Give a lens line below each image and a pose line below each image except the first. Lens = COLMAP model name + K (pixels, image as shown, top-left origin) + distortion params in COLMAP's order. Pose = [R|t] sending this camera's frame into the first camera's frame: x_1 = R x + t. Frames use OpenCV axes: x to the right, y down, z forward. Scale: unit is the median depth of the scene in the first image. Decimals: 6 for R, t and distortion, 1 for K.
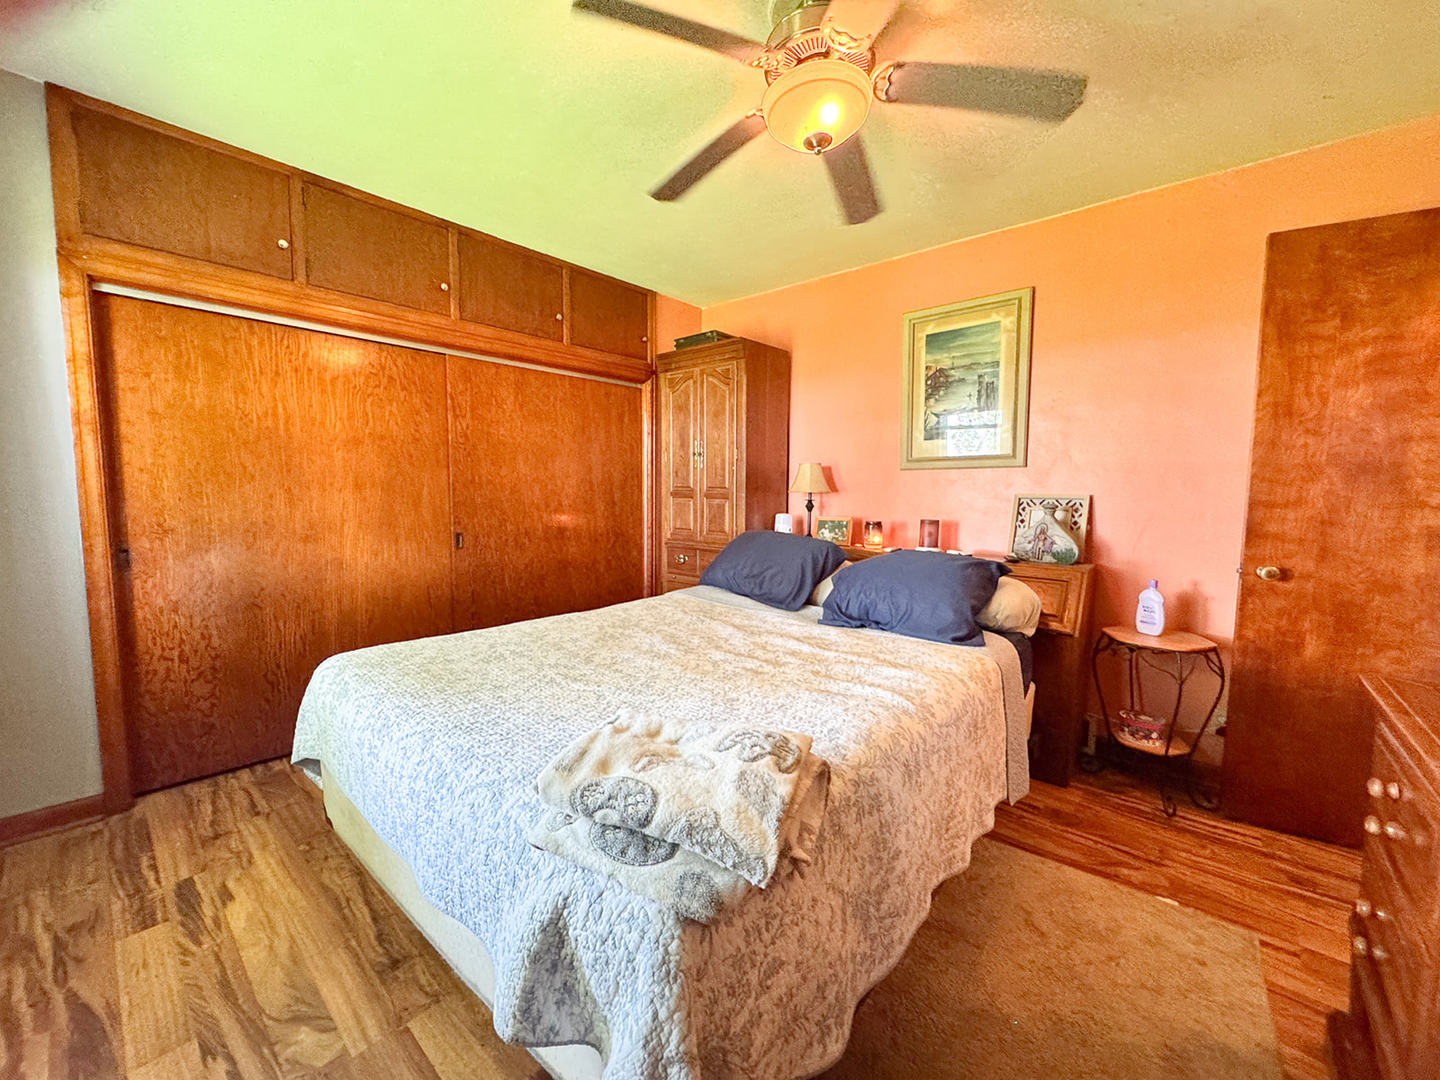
lens RADIAL K [[576.9, 0, 719.0], [0, 576.9, 542.4], [0, 0, 1]] dist [-0.003913, -0.000131]
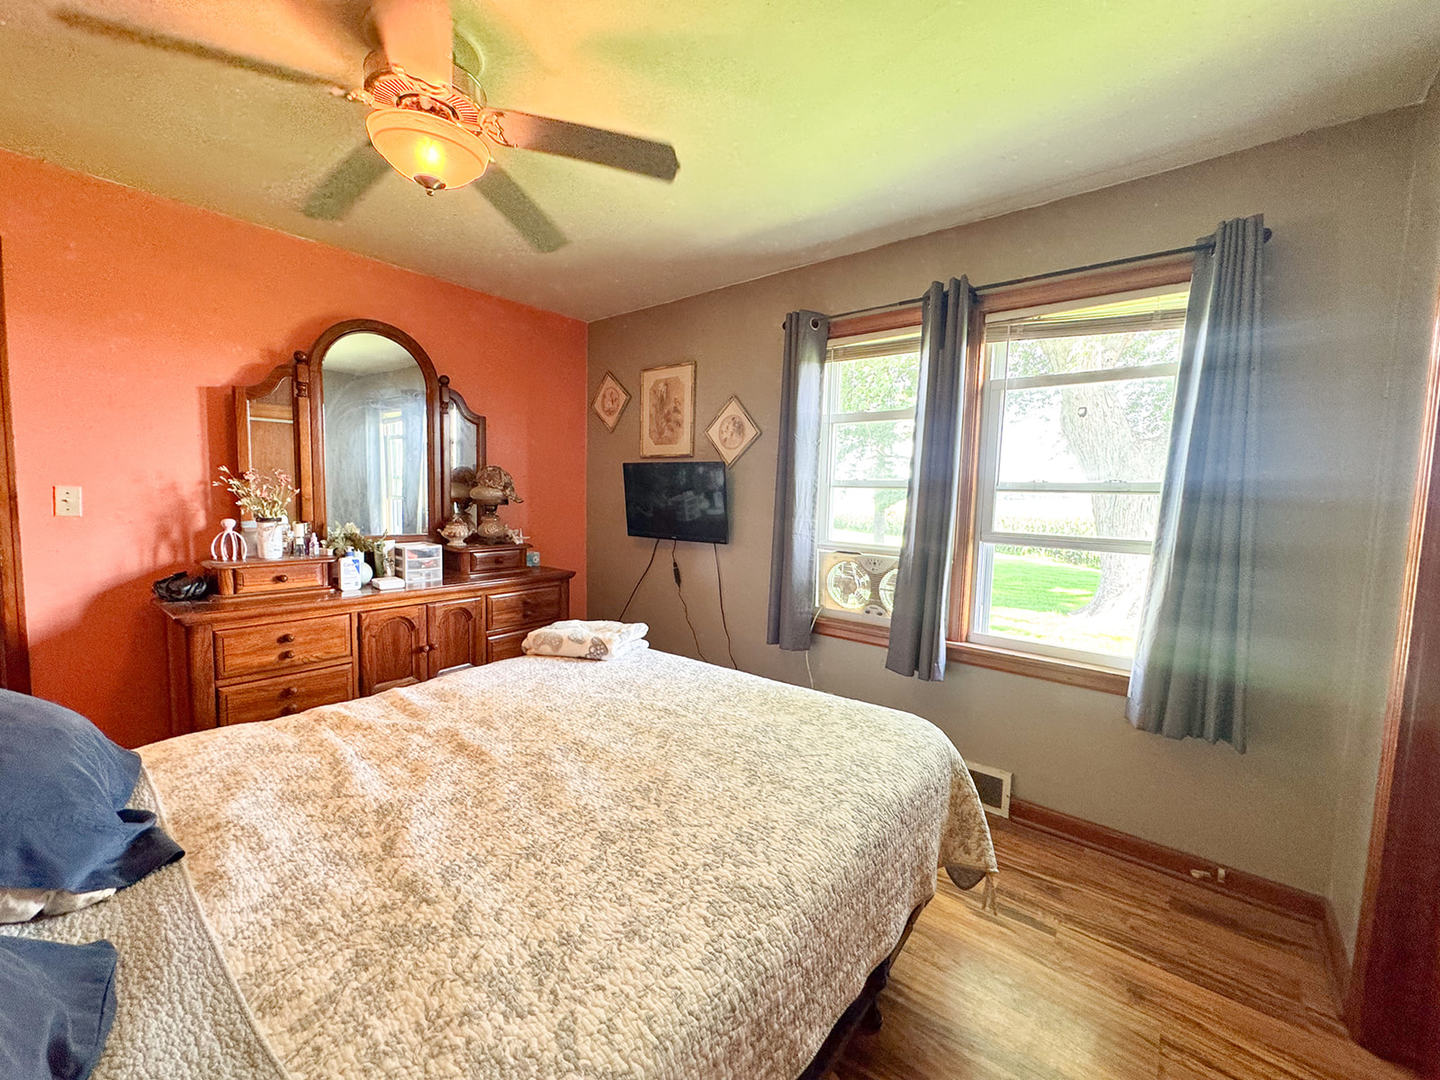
lens RADIAL K [[576.9, 0, 722.9], [0, 576.9, 543.9], [0, 0, 1]] dist [-0.003913, -0.000131]
pose [[-0.998295, -0.034869, -0.046812, -0.241339], [-0.042696, 0.983054, 0.178274, -0.218454], [0.039803, 0.179969, -0.982867, 1.641520]]
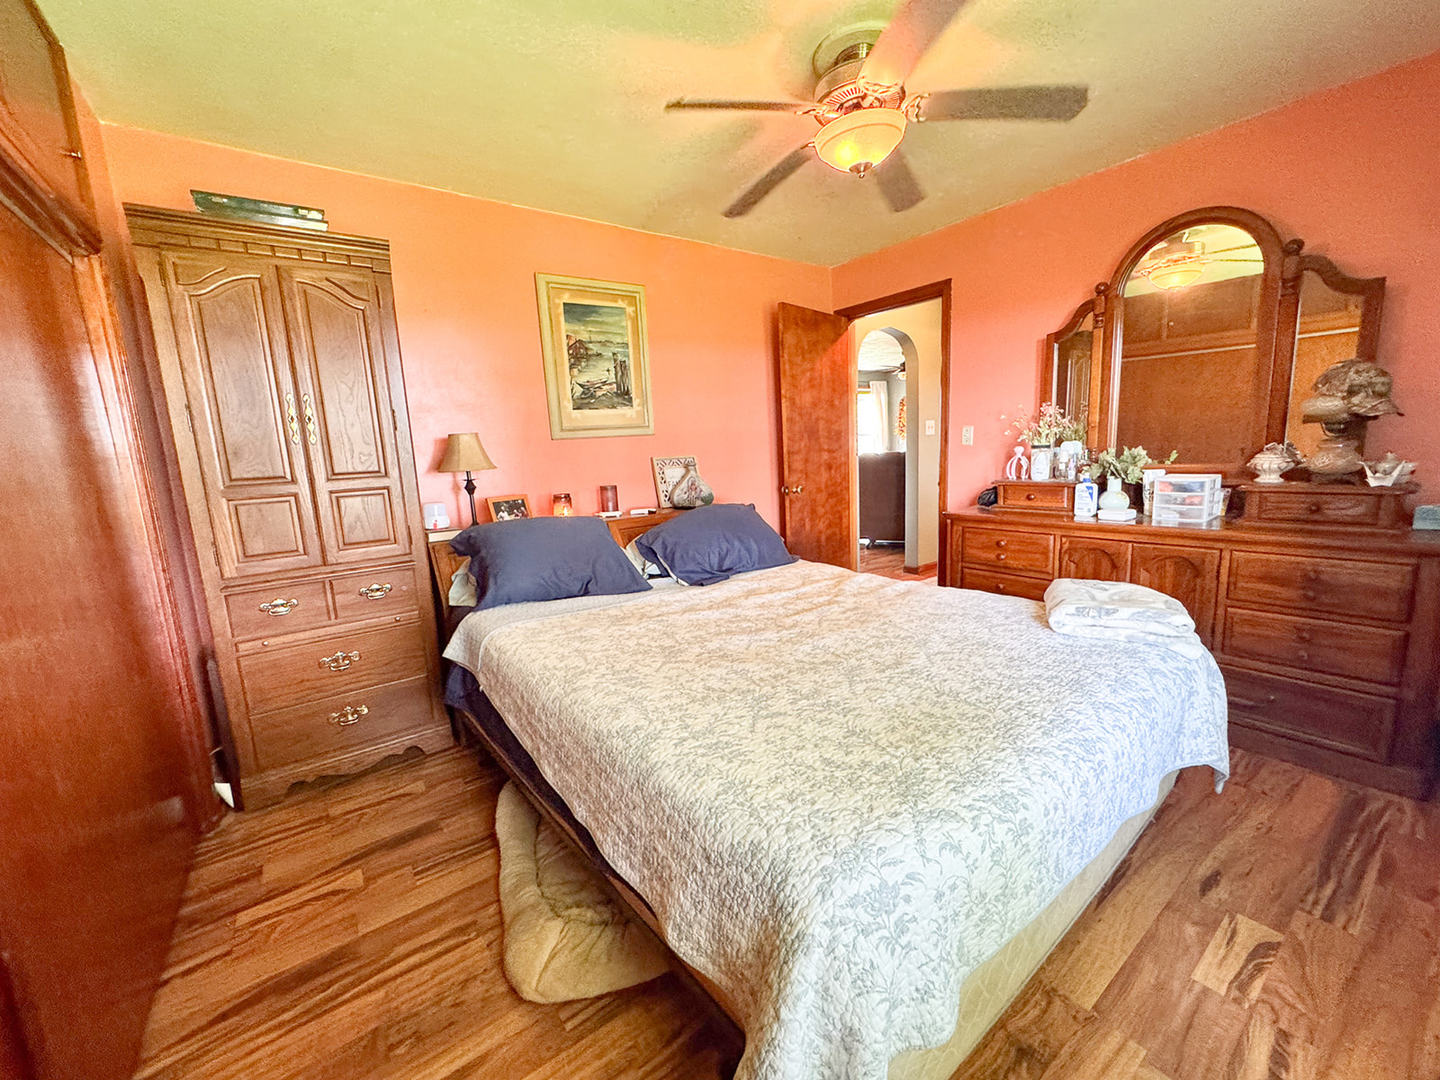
lens RADIAL K [[576.9, 0, 717.4], [0, 576.9, 542.4], [0, 0, 1]] dist [-0.003913, -0.000131]
pose [[0.208165, -0.186407, 0.960167, -0.954294], [0.139707, 0.977272, 0.159440, -0.117787], [-0.968065, 0.100952, 0.229476, 0.853861]]
